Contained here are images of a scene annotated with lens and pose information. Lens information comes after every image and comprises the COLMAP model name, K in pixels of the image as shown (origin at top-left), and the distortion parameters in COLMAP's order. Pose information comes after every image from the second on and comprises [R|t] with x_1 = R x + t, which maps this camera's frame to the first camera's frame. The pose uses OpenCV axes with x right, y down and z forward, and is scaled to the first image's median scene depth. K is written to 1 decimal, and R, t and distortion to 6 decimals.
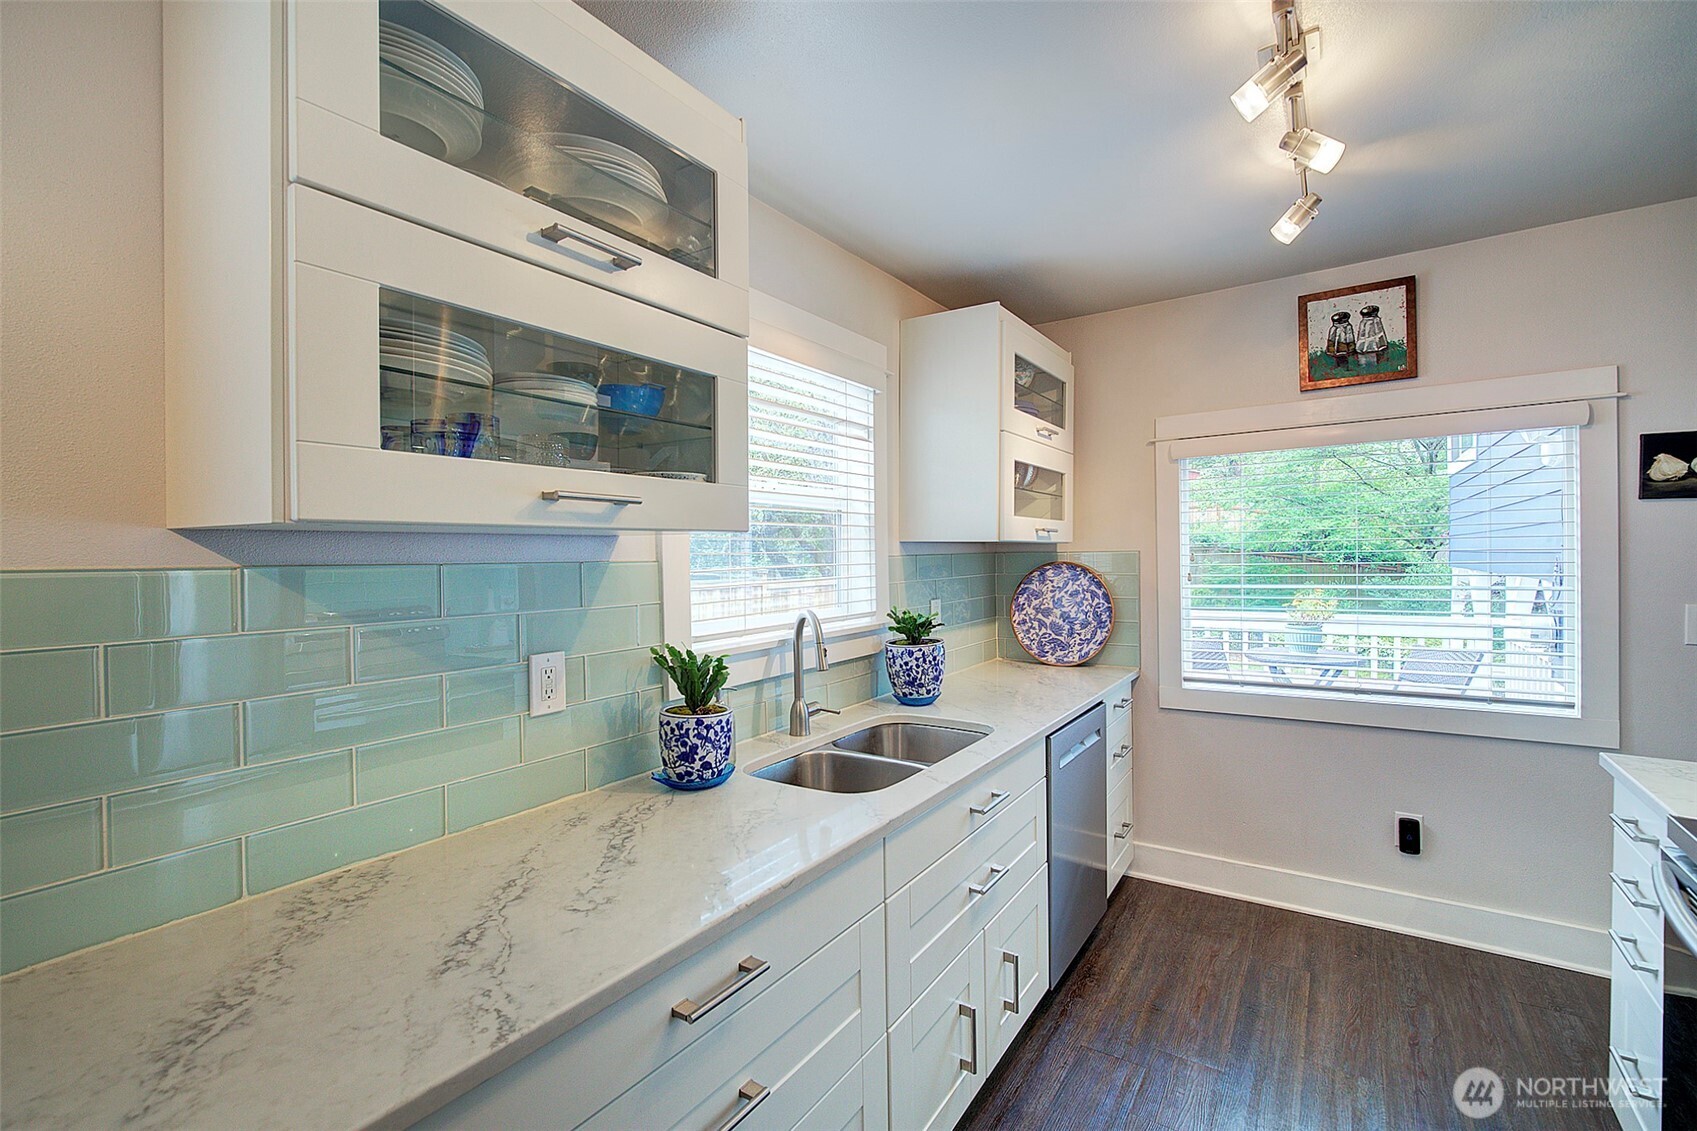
lens RADIAL K [[736.5, 0, 864.3], [0, 736.5, 560.5], [0, 0, 1]] dist [-0.003476, -0.000020]
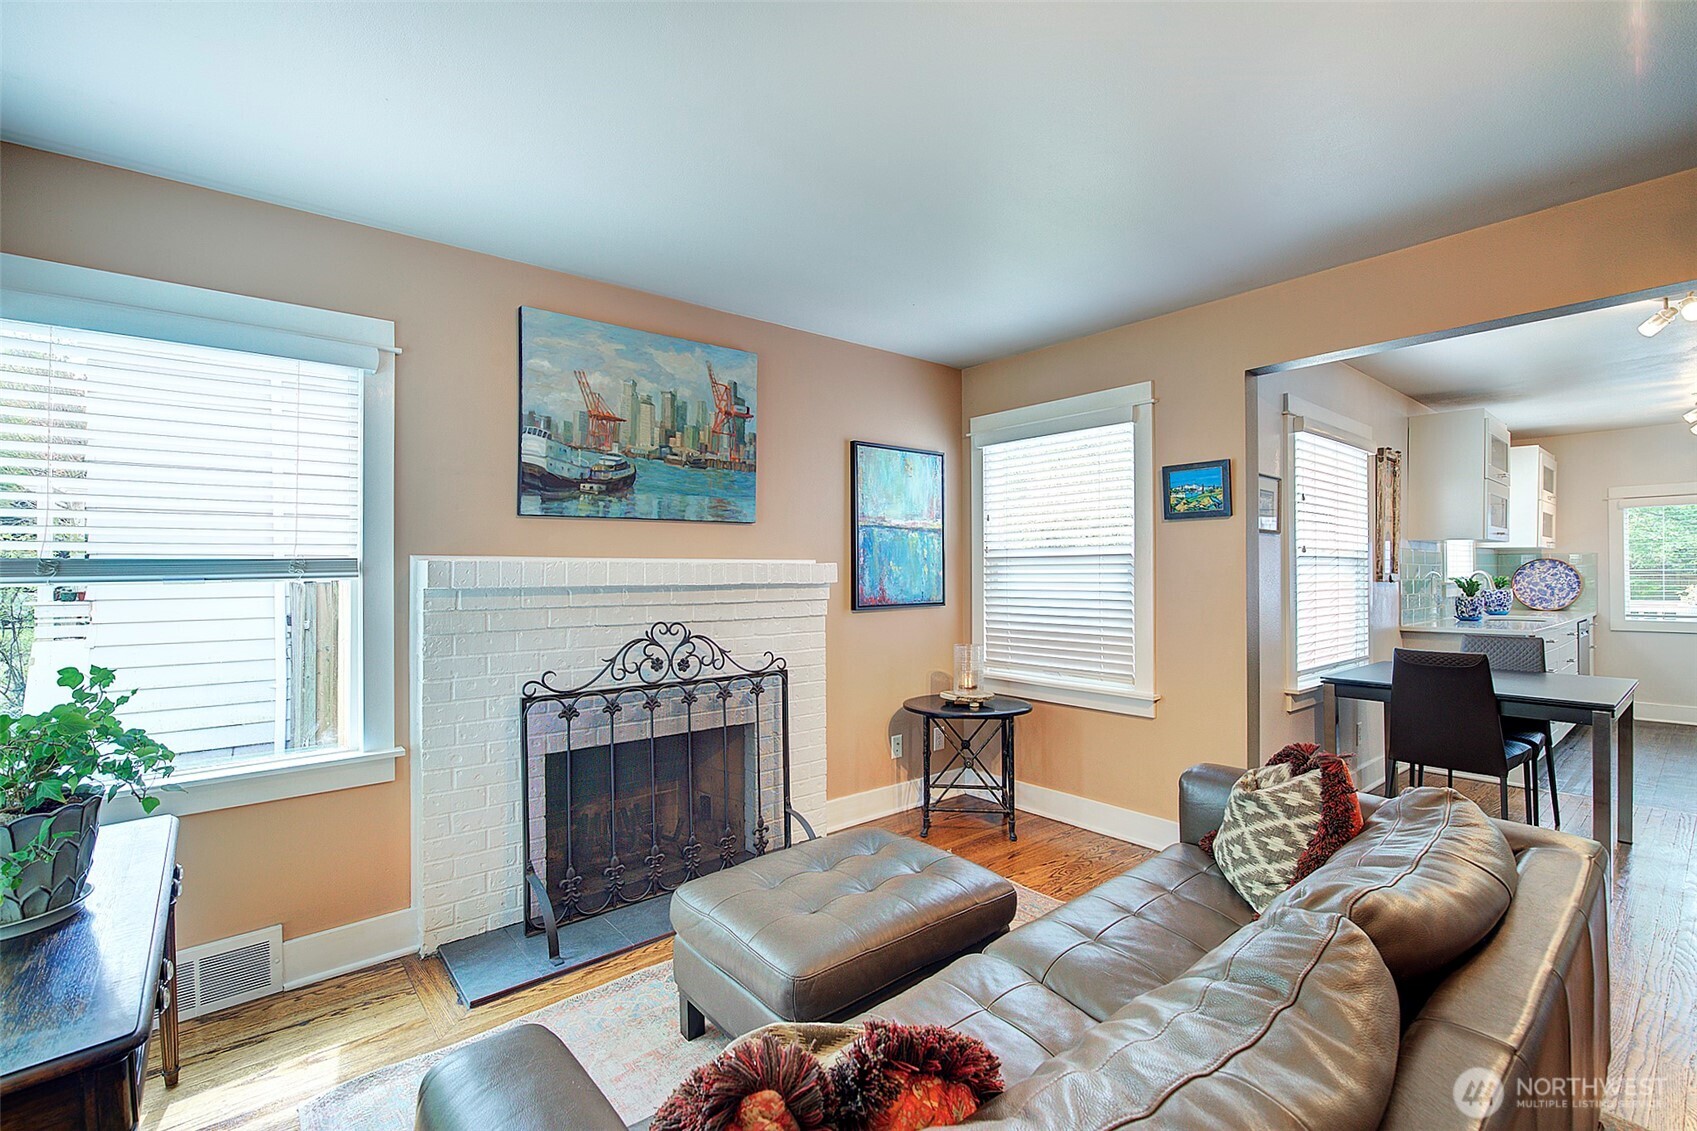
lens RADIAL K [[743.3, 0, 874.2], [0, 743.3, 568.2], [0, 0, 1]] dist [-0.001867, 0.000164]
pose [[0.961894, 0.010907, -0.273204, -1.025077], [-0.013998, 0.999858, -0.009368, 0.079226], [0.273063, 0.012835, 0.961910, -1.570507]]
